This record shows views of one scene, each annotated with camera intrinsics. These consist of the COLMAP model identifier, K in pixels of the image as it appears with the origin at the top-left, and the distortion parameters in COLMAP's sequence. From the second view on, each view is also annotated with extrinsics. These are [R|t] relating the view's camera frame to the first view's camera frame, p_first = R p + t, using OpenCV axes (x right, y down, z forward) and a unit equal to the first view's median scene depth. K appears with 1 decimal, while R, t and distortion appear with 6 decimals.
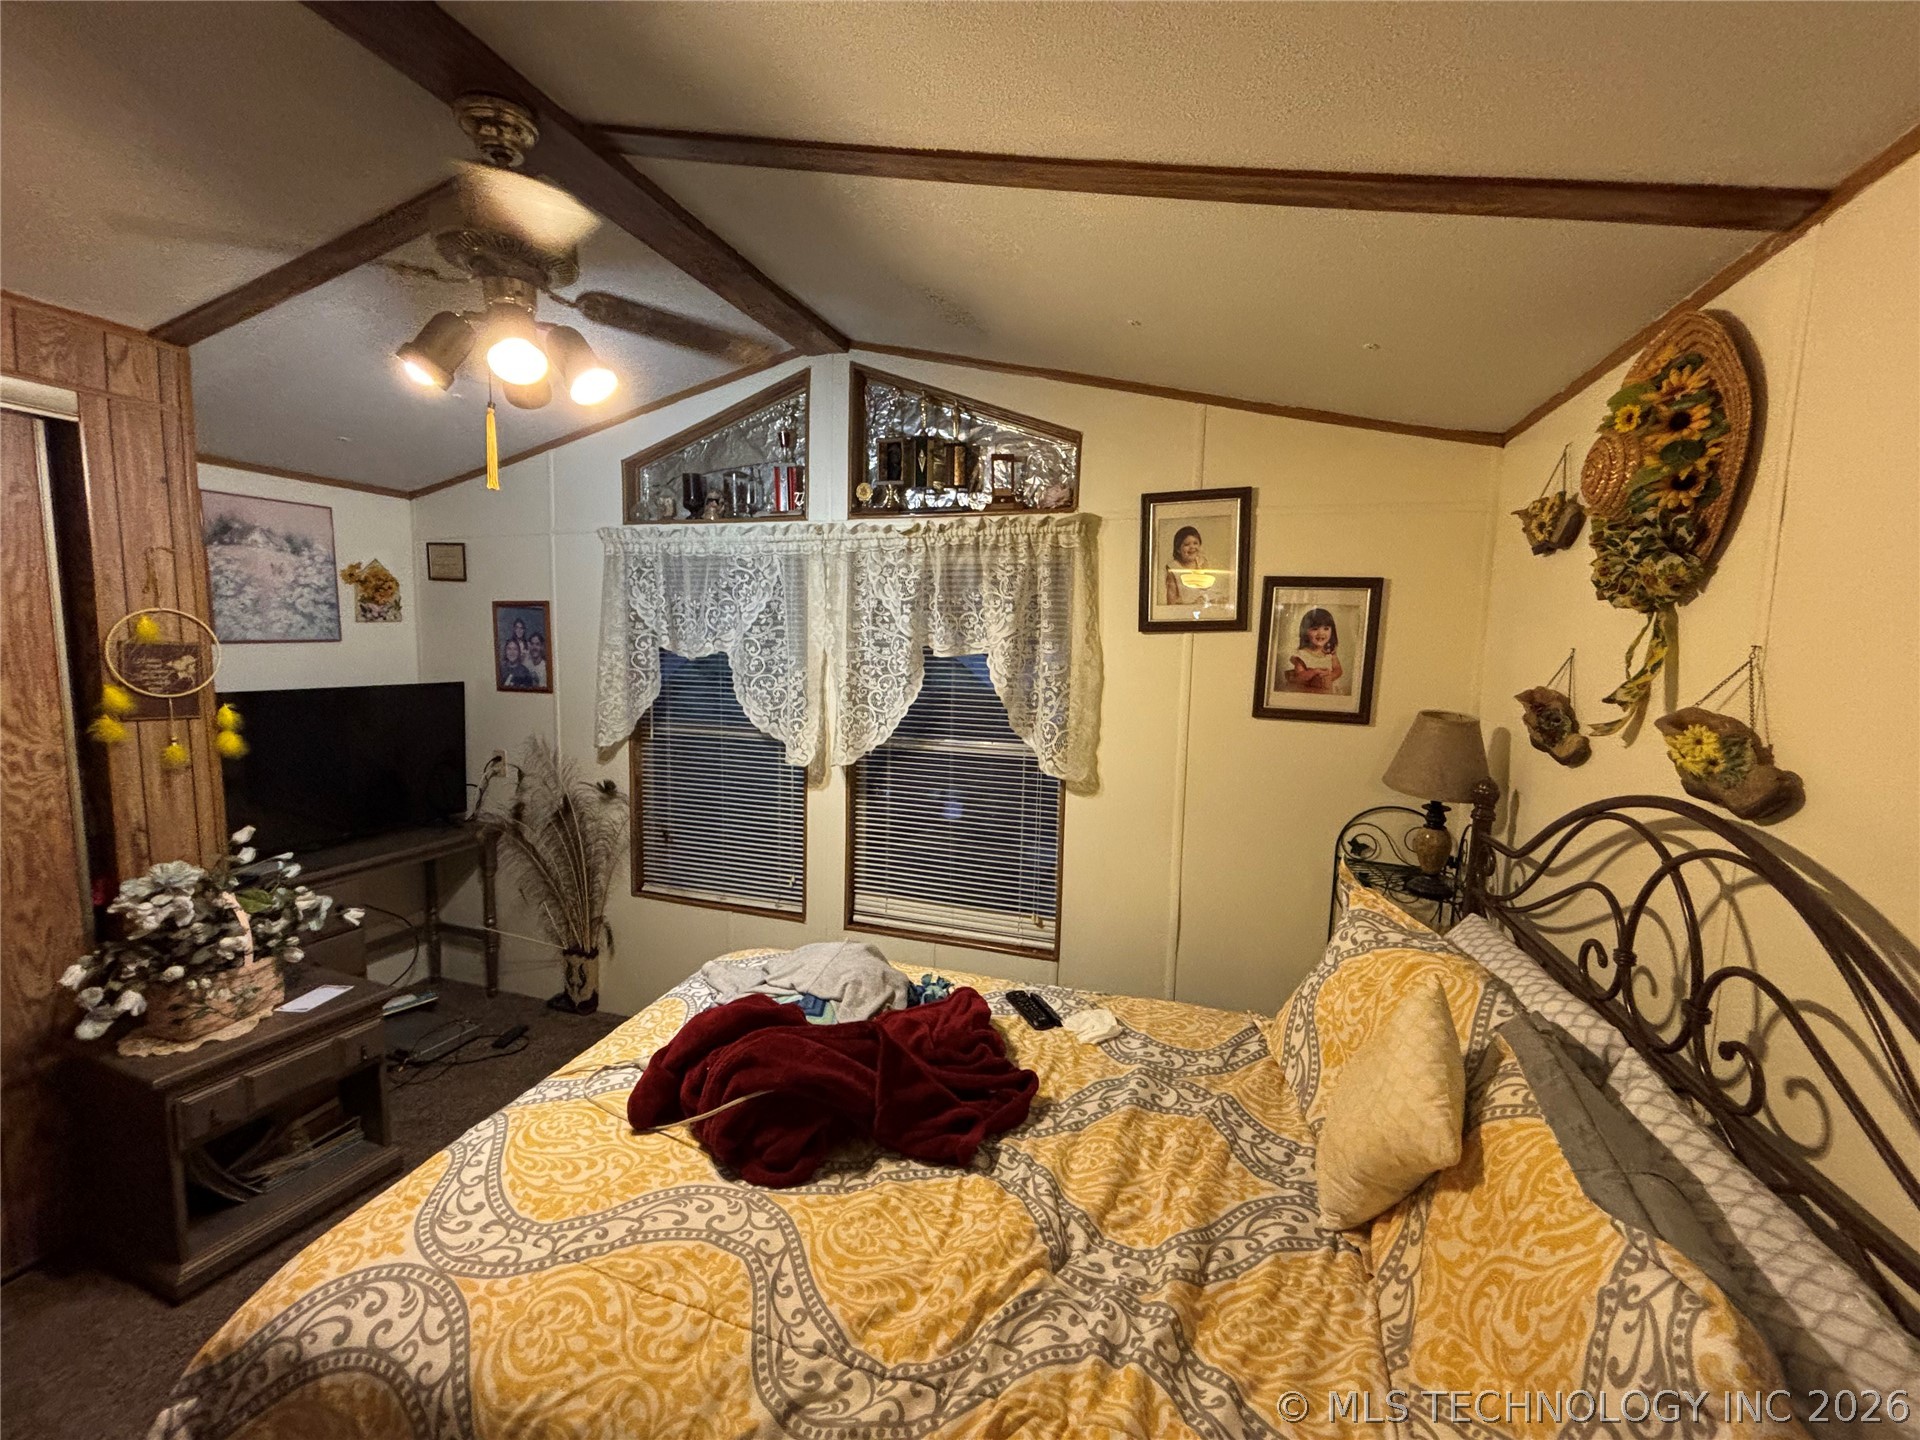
lens RADIAL K [[771.9, 0, 956.6], [0, 771.9, 720.1], [0, 0, 1]] dist [0.000084, 0.000189]
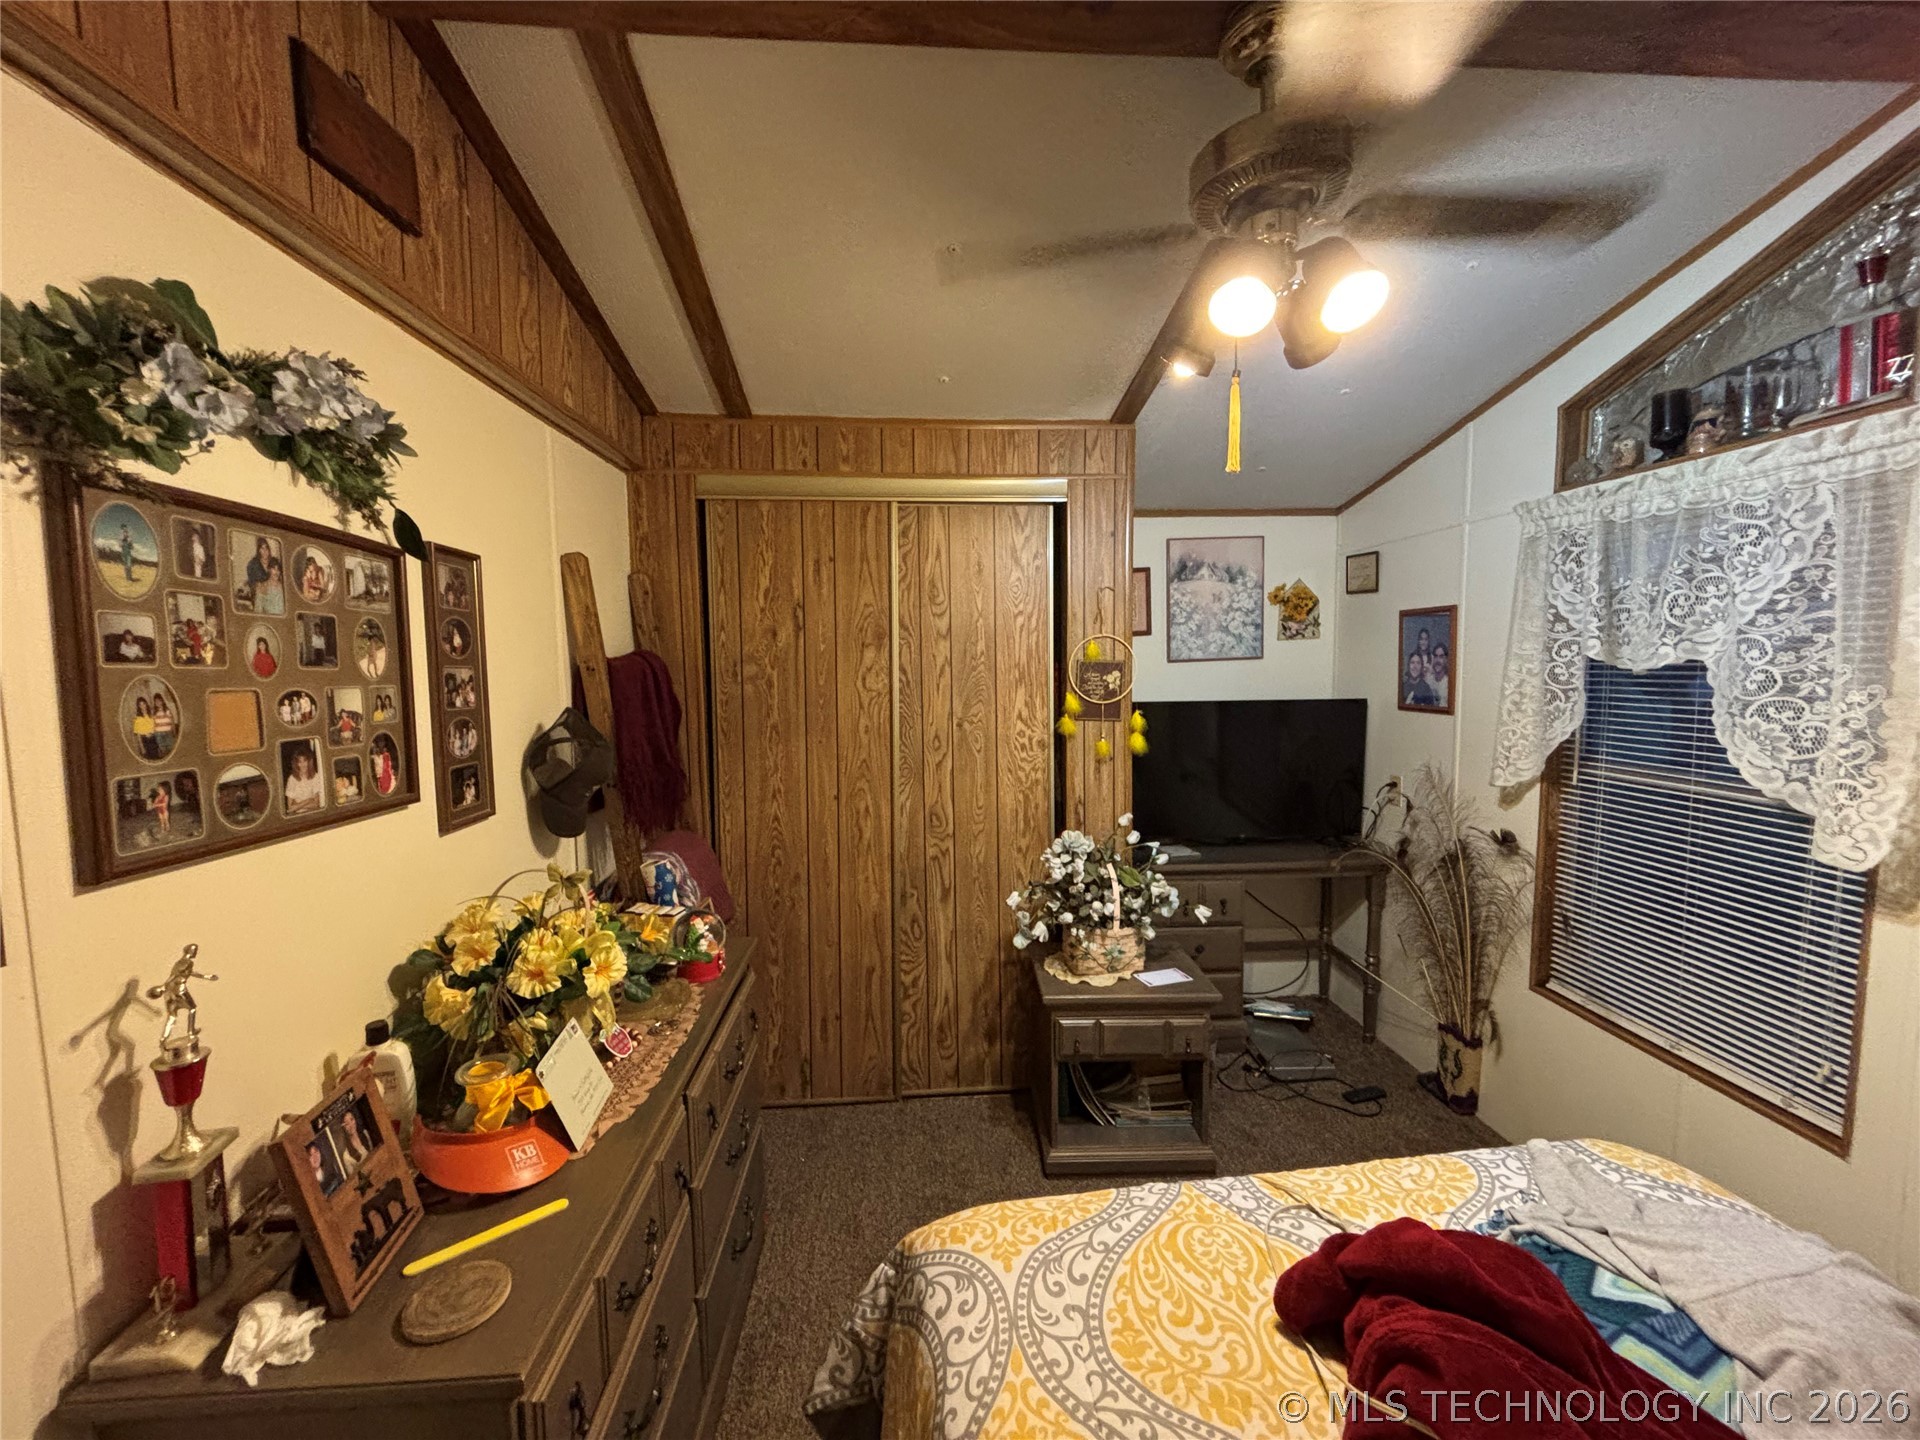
lens RADIAL K [[771.9, 0, 956.6], [0, 771.9, 720.1], [0, 0, 1]] dist [0.000084, 0.000189]
pose [[0.382495, 0.049549, -0.922628, 0.051460], [-0.074257, 0.996979, 0.022757, -0.009688], [0.920969, 0.059807, 0.385019, 0.217610]]
